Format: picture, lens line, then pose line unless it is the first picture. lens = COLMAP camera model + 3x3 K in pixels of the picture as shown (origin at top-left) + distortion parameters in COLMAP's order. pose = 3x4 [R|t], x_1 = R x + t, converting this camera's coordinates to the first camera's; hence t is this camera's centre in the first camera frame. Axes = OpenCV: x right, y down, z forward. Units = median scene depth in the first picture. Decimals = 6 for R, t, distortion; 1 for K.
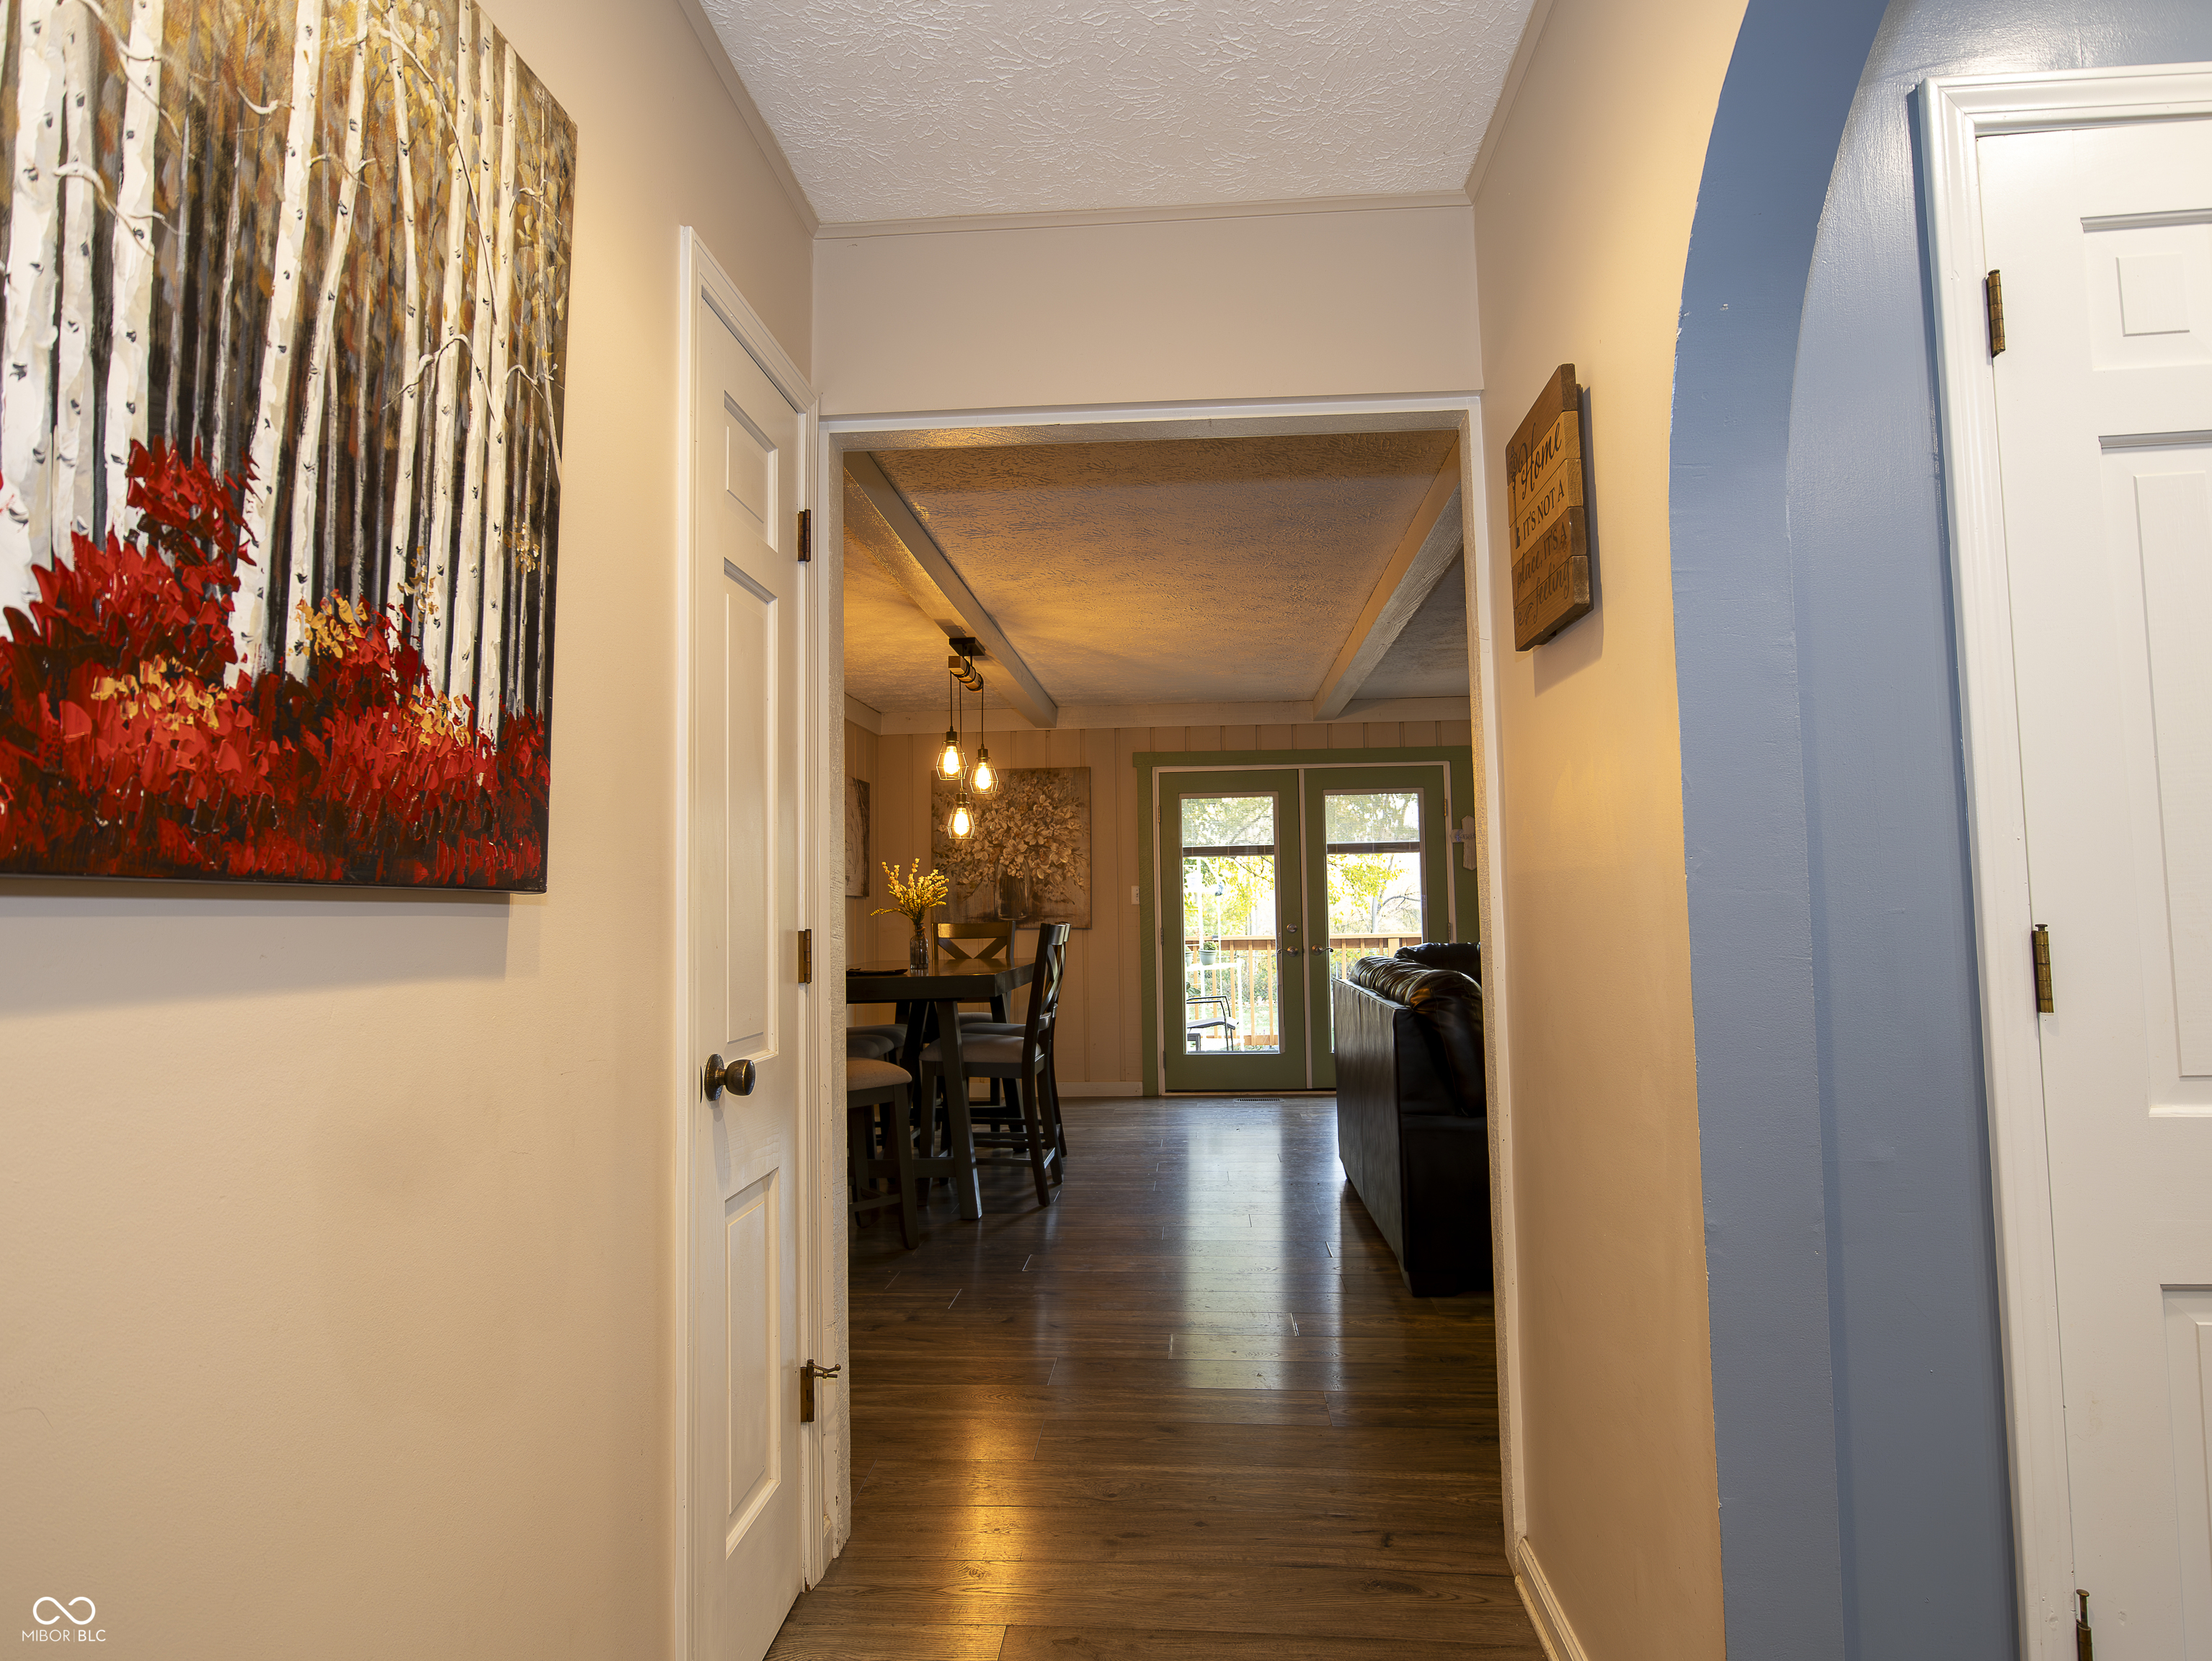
lens RADIAL K [[1247.9, 0, 1110.6], [0, 1247.9, 825.8], [0, 0, 1]] dist [-0.043422, 0.011264]
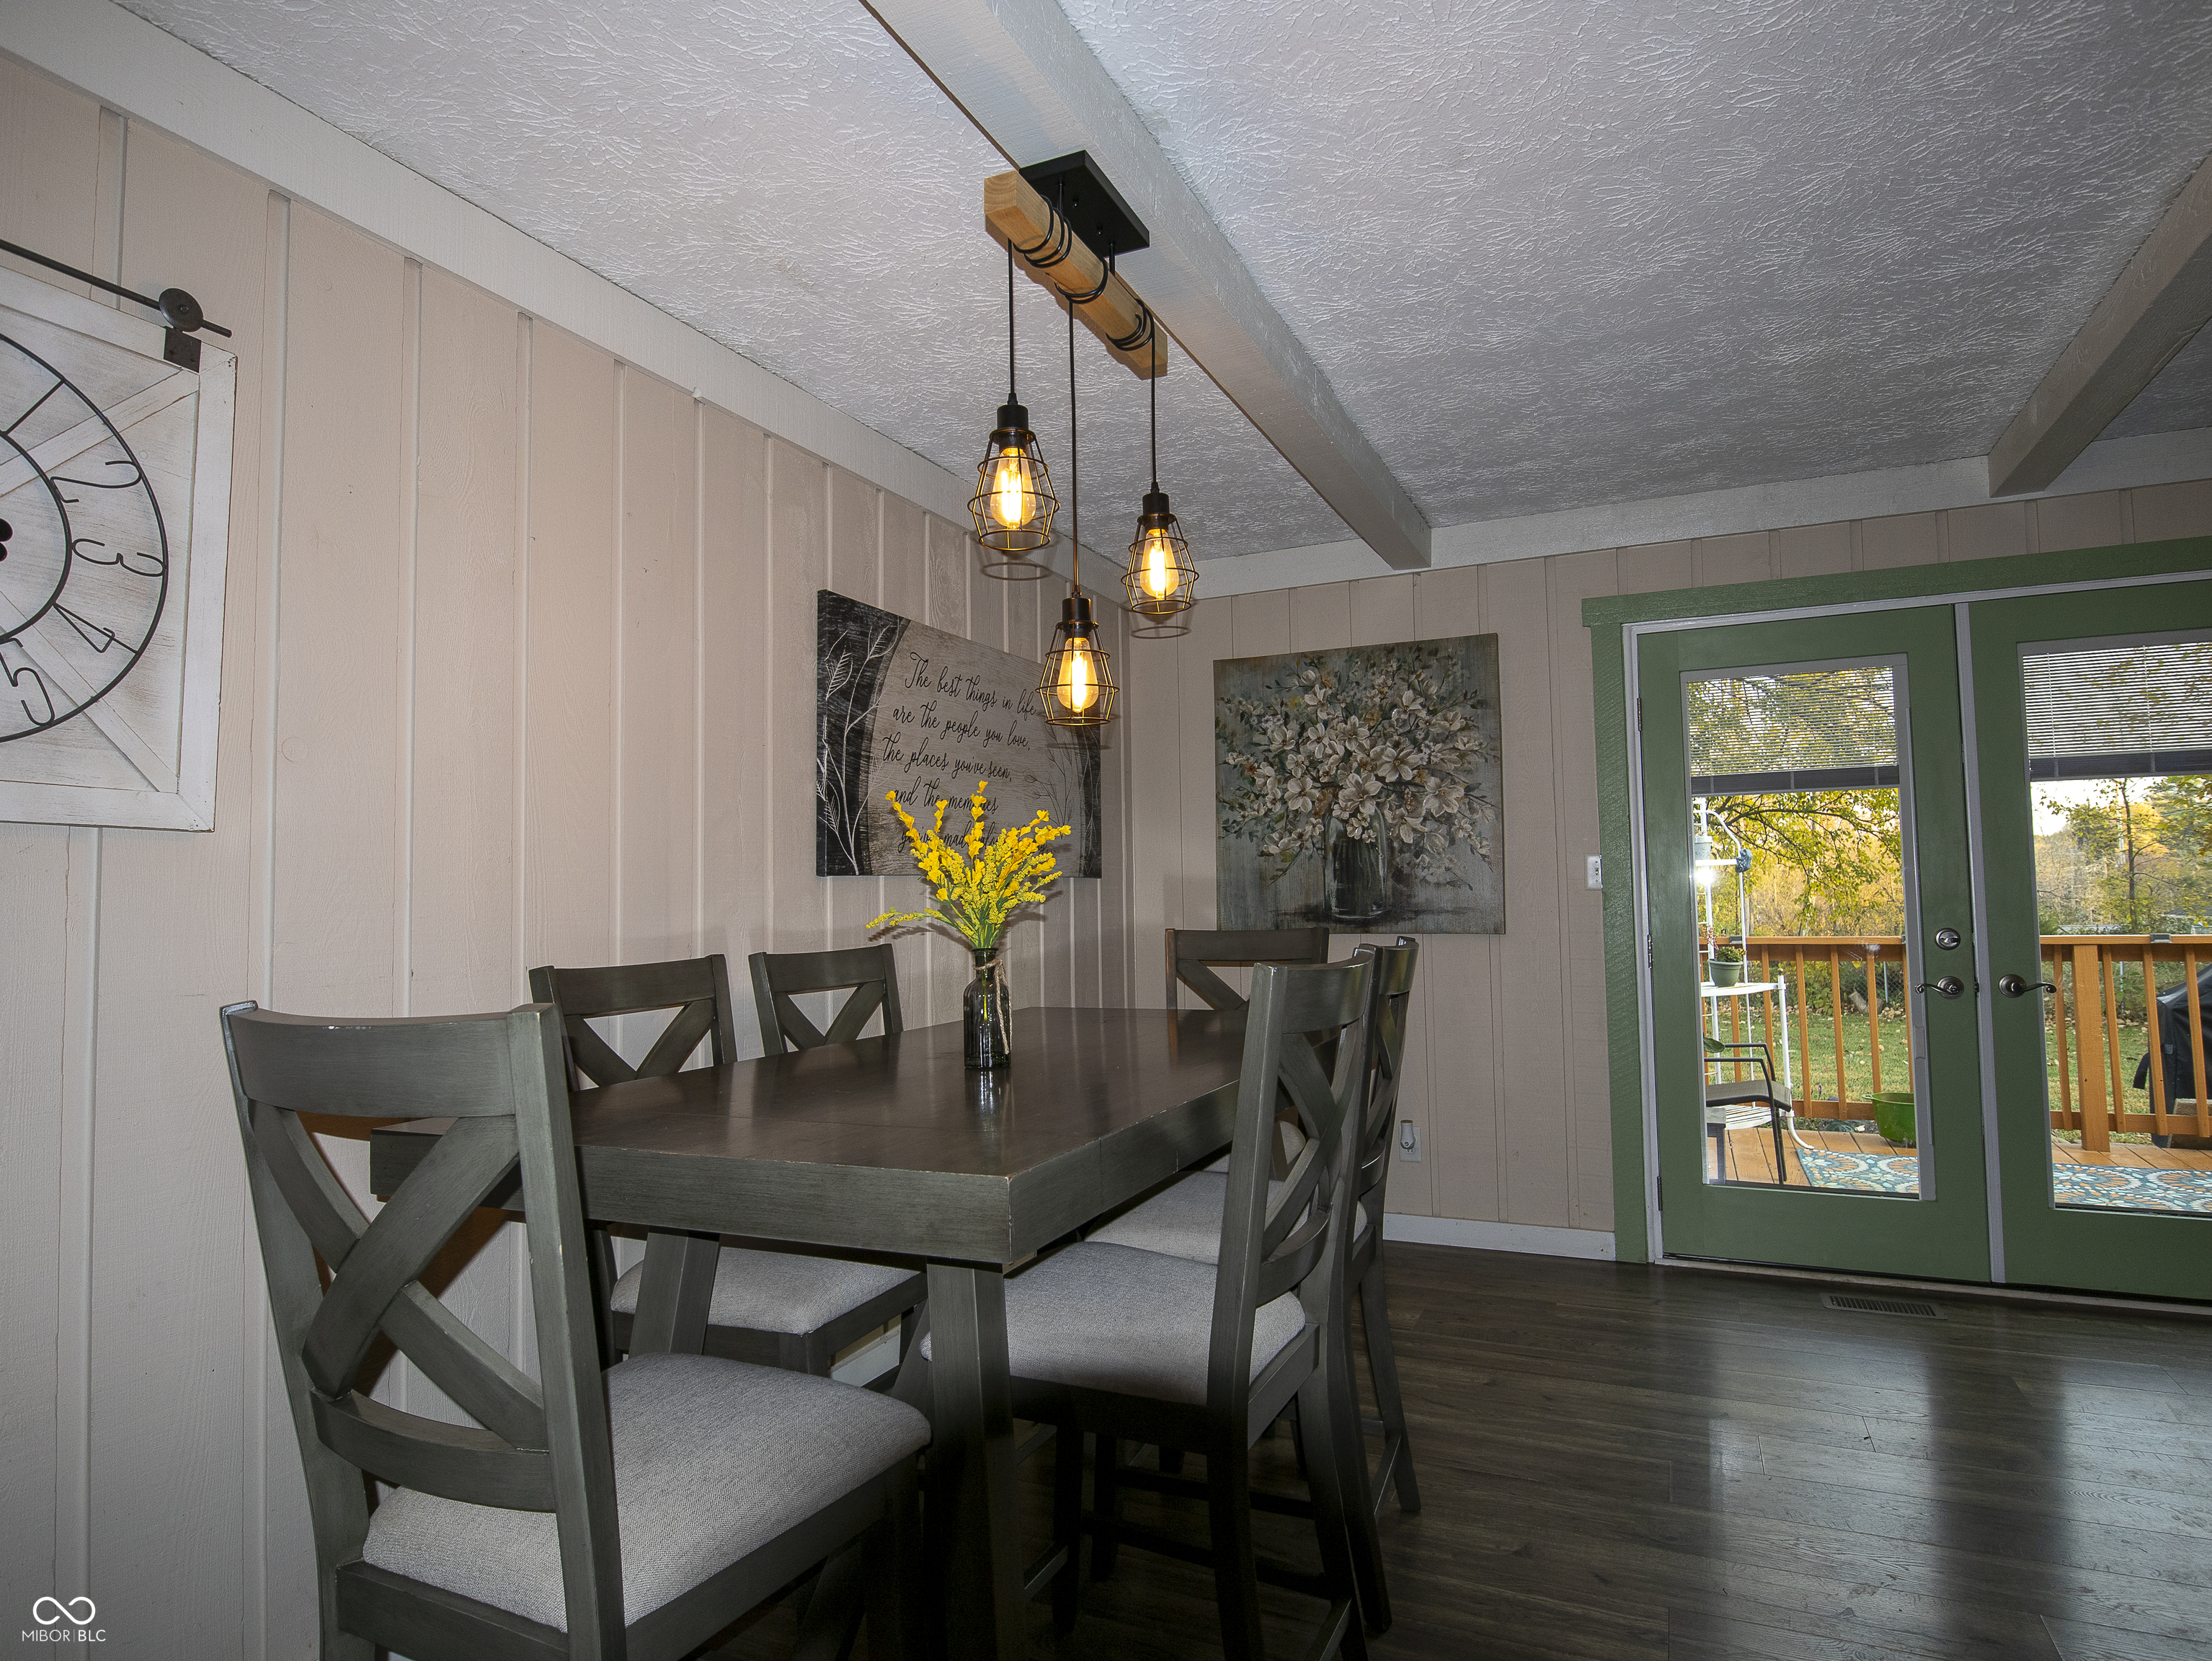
lens RADIAL K [[1228.3, 0, 1103.5], [0, 1228.3, 825.1], [0, 0, 1]] dist [-0.008512, -0.004554]
pose [[0.937134, -0.022813, -0.348223, 0.006441], [0.028666, 0.999521, 0.011663, 0.024392], [0.347790, -0.020912, 0.937339, 0.447961]]
